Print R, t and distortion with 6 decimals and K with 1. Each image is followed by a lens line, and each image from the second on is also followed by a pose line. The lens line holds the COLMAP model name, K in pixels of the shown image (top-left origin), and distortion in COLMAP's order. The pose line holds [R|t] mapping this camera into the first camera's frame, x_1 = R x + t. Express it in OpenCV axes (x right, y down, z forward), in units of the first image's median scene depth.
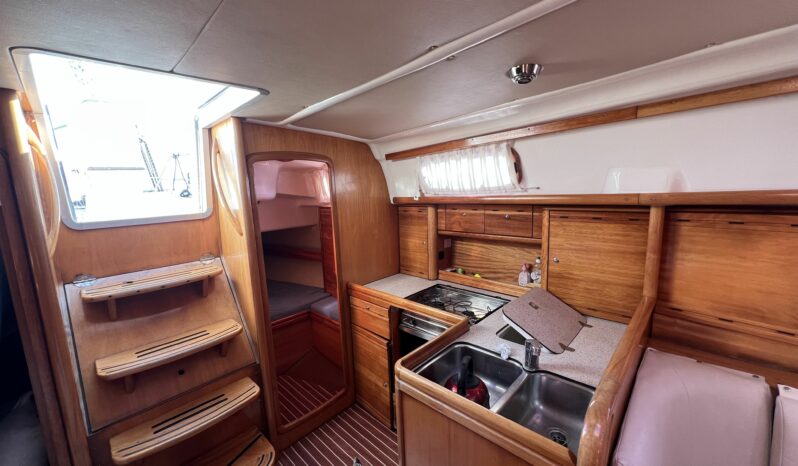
lens RADIAL K [[321.5, 0, 399.0], [0, 321.5, 233.0], [0, 0, 1]] dist [0.002342, 0.000422]
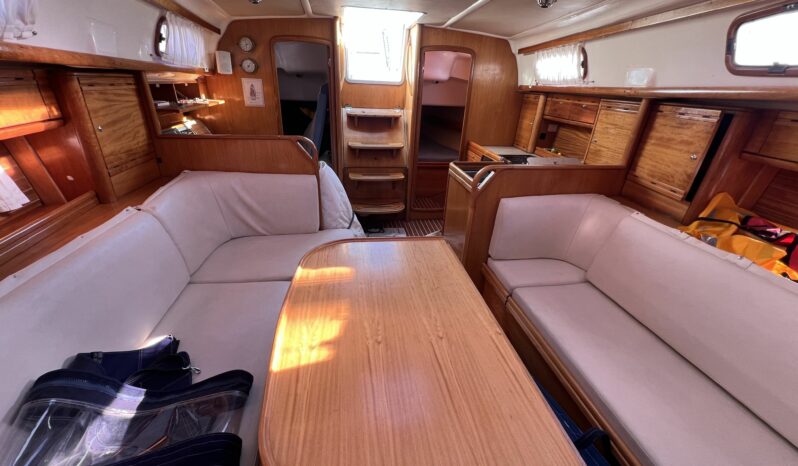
lens RADIAL K [[321.5, 0, 399.0], [0, 321.5, 233.0], [0, 0, 1]] dist [0.002342, 0.000422]
pose [[0.795377, 0.327942, -0.509735, 0.551413], [-0.165857, 0.926647, 0.337367, 0.106751], [0.582981, -0.183791, 0.791425, -0.550400]]
